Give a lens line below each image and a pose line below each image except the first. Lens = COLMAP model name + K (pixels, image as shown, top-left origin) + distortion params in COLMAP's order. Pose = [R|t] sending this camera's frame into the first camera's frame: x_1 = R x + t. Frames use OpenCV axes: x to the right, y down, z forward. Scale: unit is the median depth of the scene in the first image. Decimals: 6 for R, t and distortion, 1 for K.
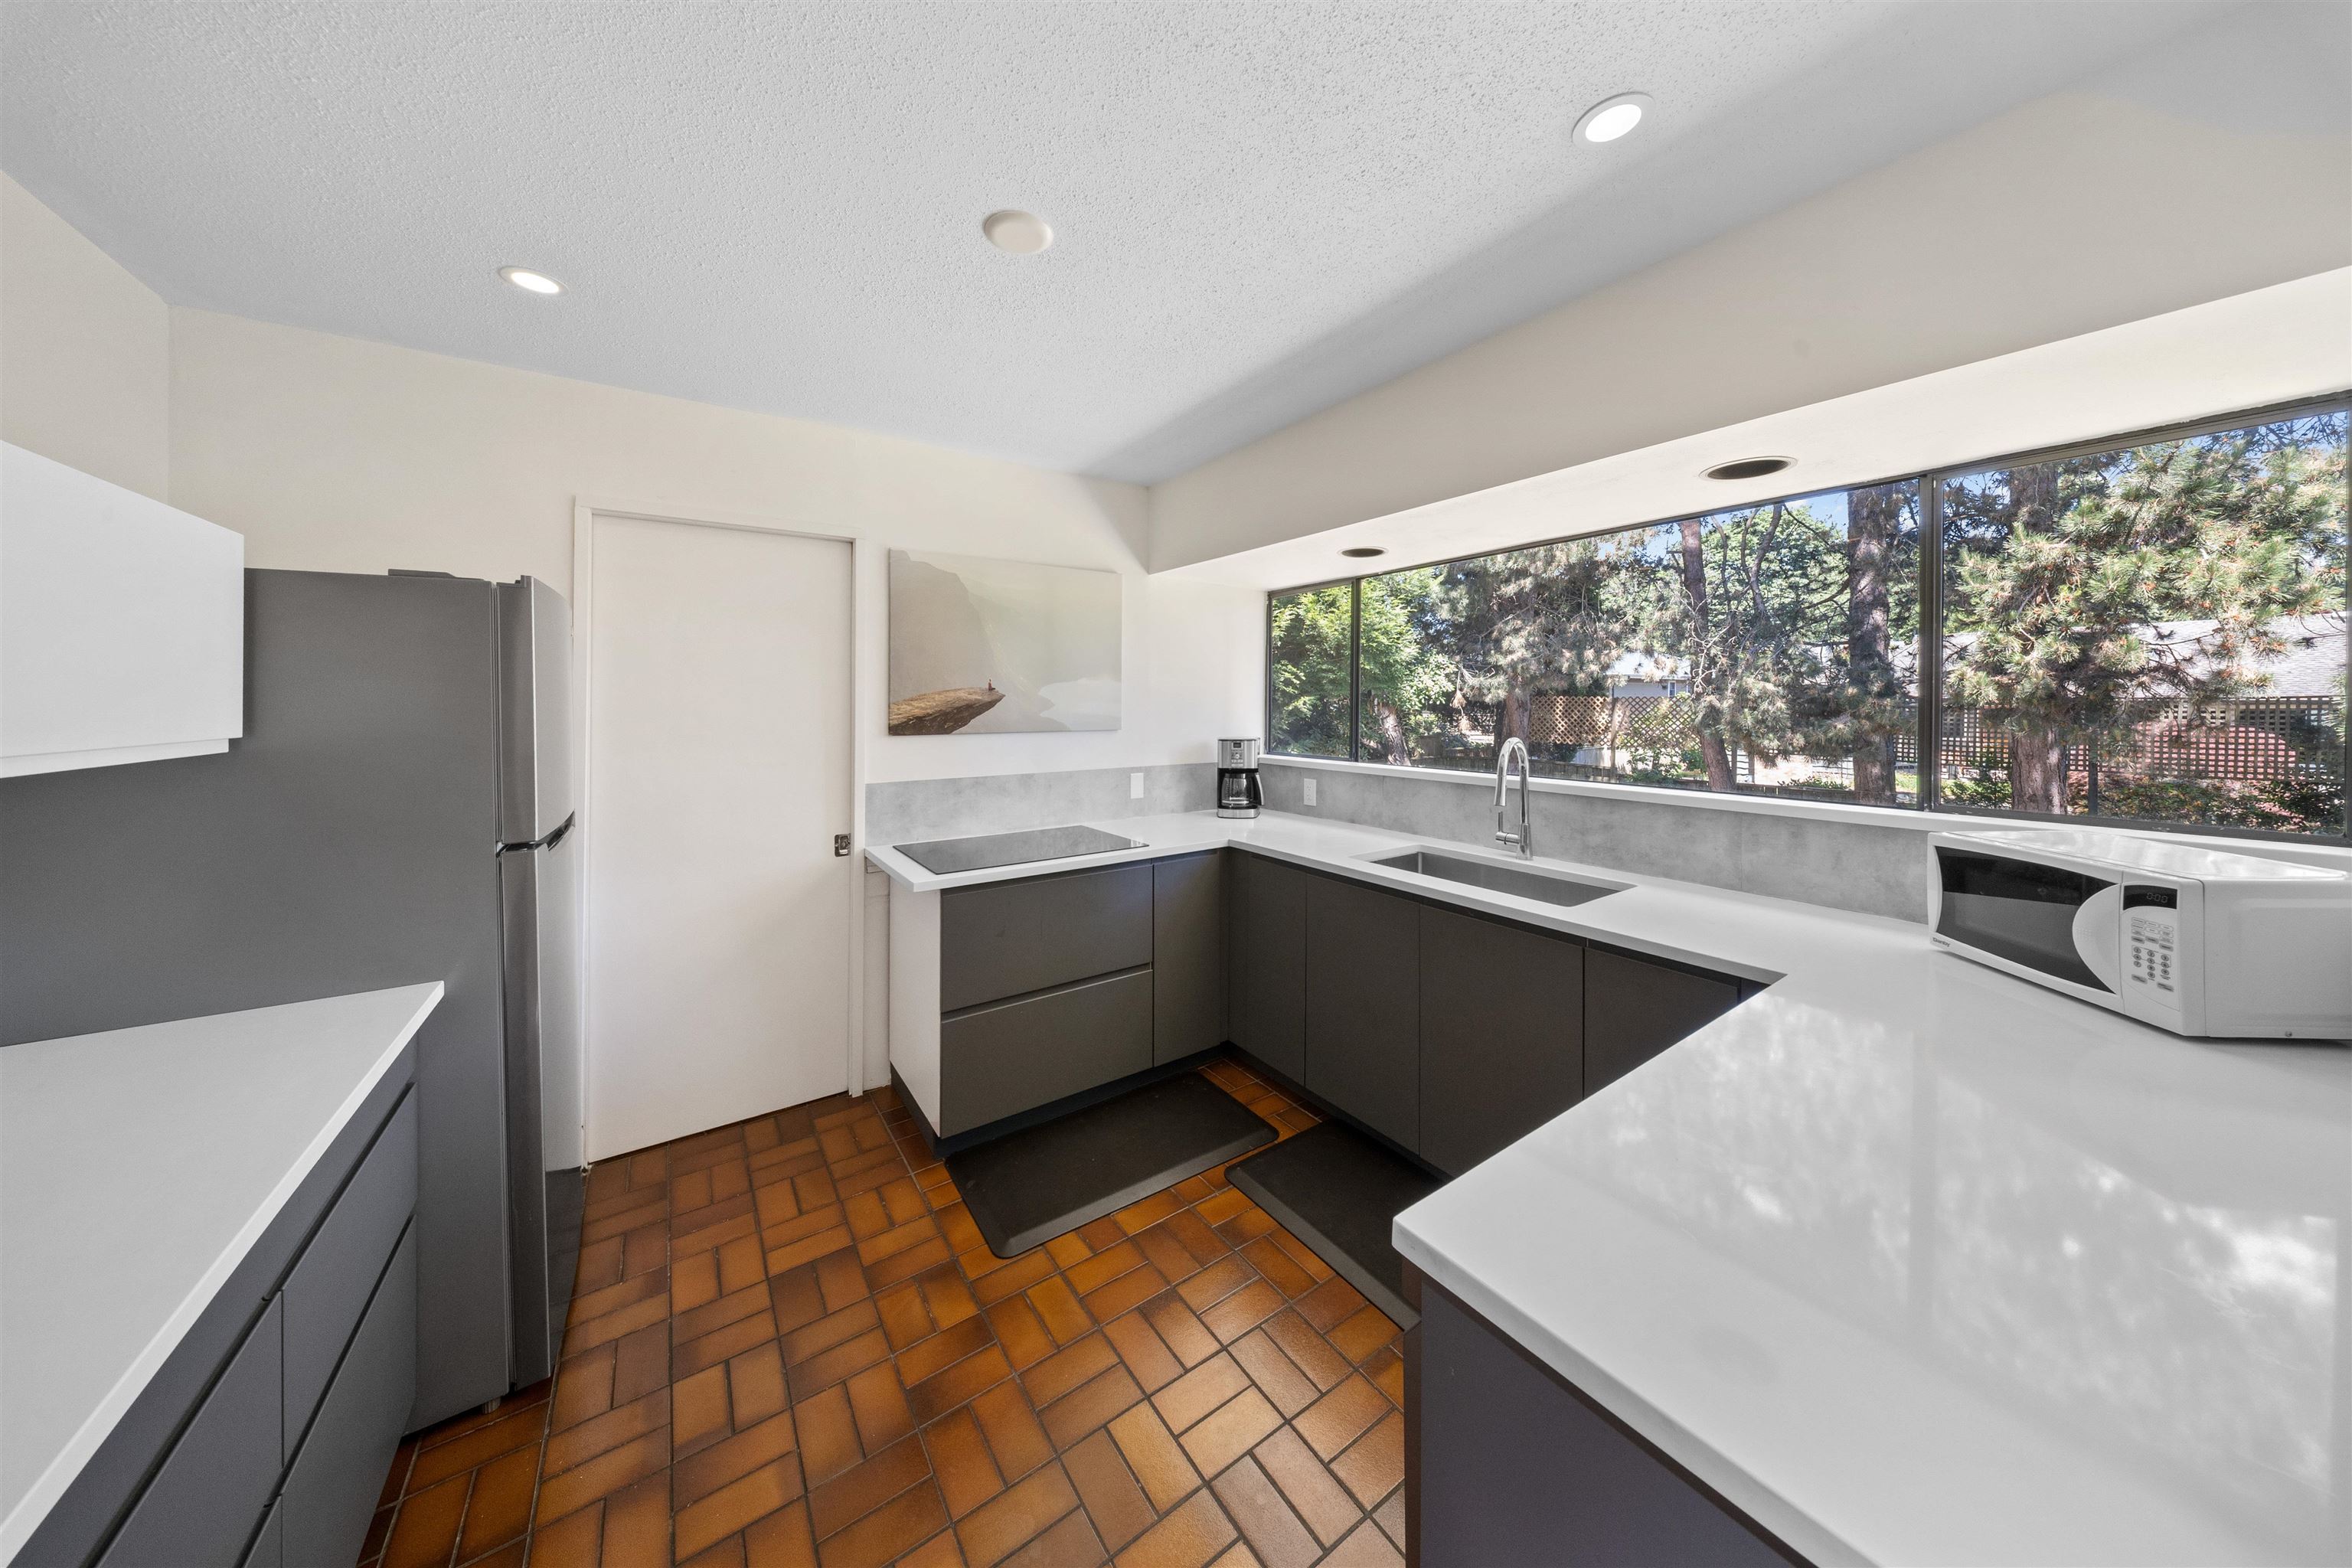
lens RADIAL K [[729.3, 0, 1177.6], [0, 729.3, 716.8], [0, 0, 1]] dist [-0.000890, -0.000039]
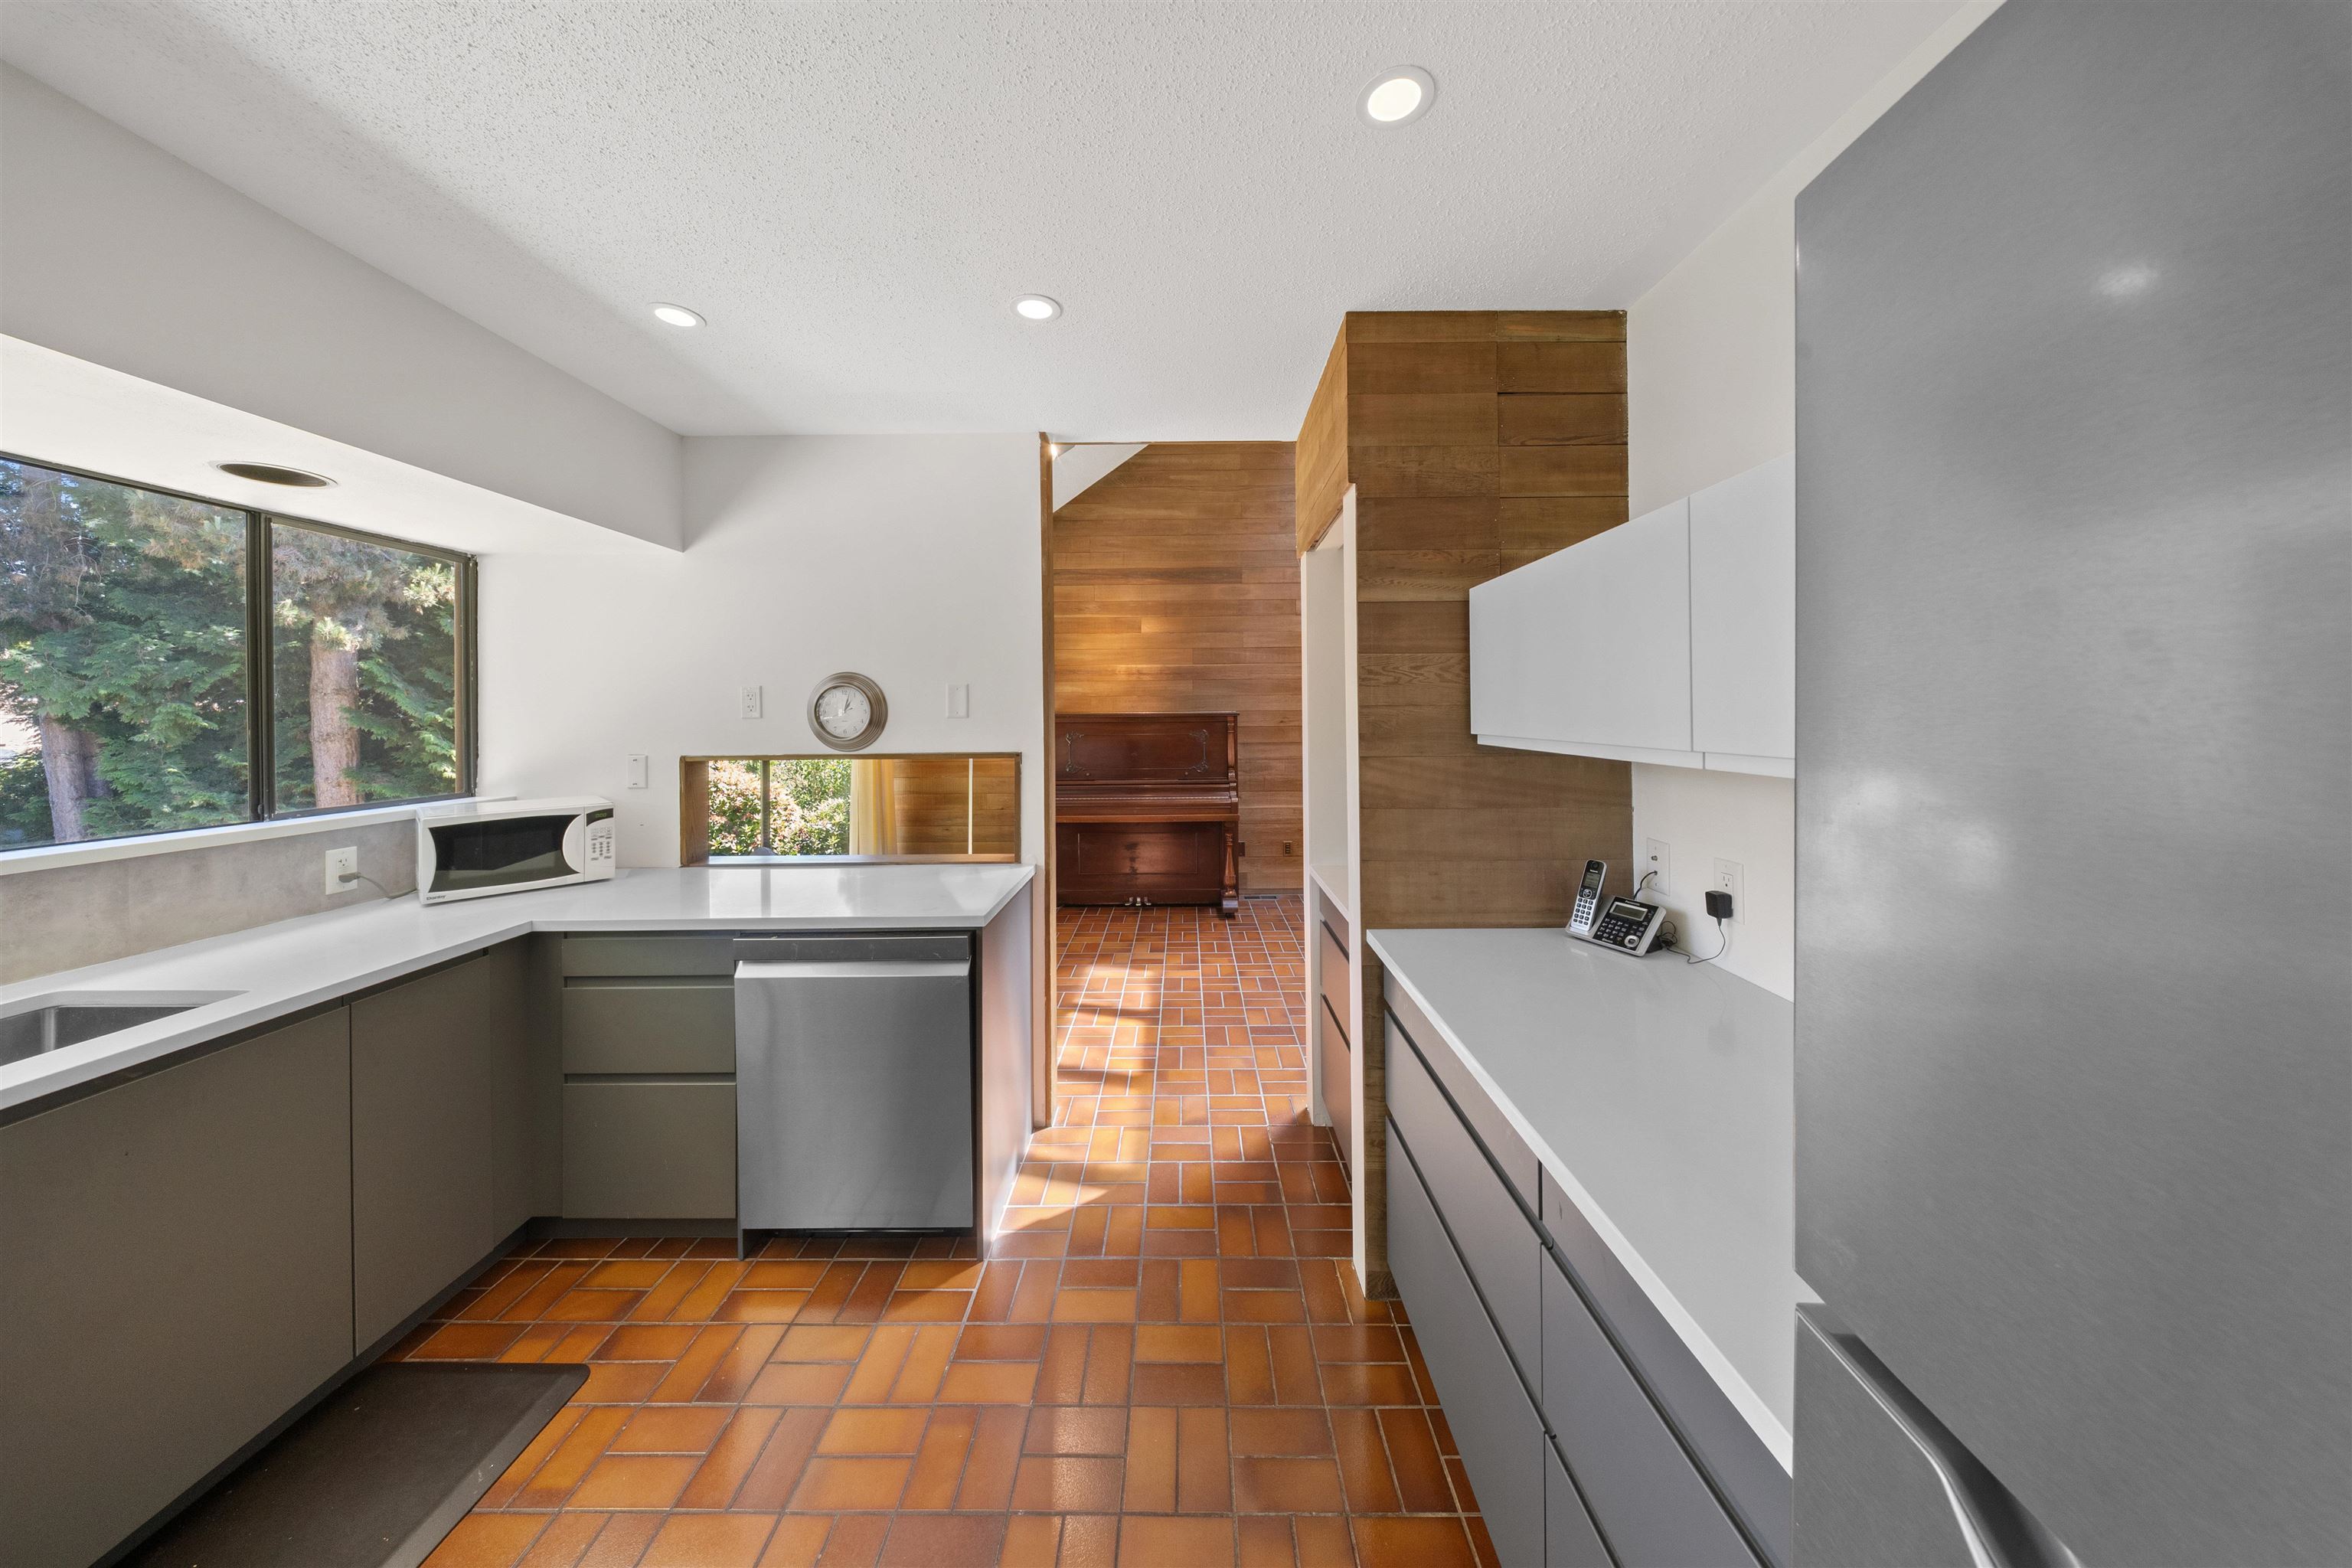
lens RADIAL K [[729.3, 0, 1177.6], [0, 729.3, 716.8], [0, 0, 1]] dist [-0.000890, -0.000039]
pose [[-0.812821, 0.001245, 0.582513, -0.735644], [0.018284, 0.999560, 0.023375, -0.027403], [-0.582227, 0.029651, -0.812485, 1.111180]]
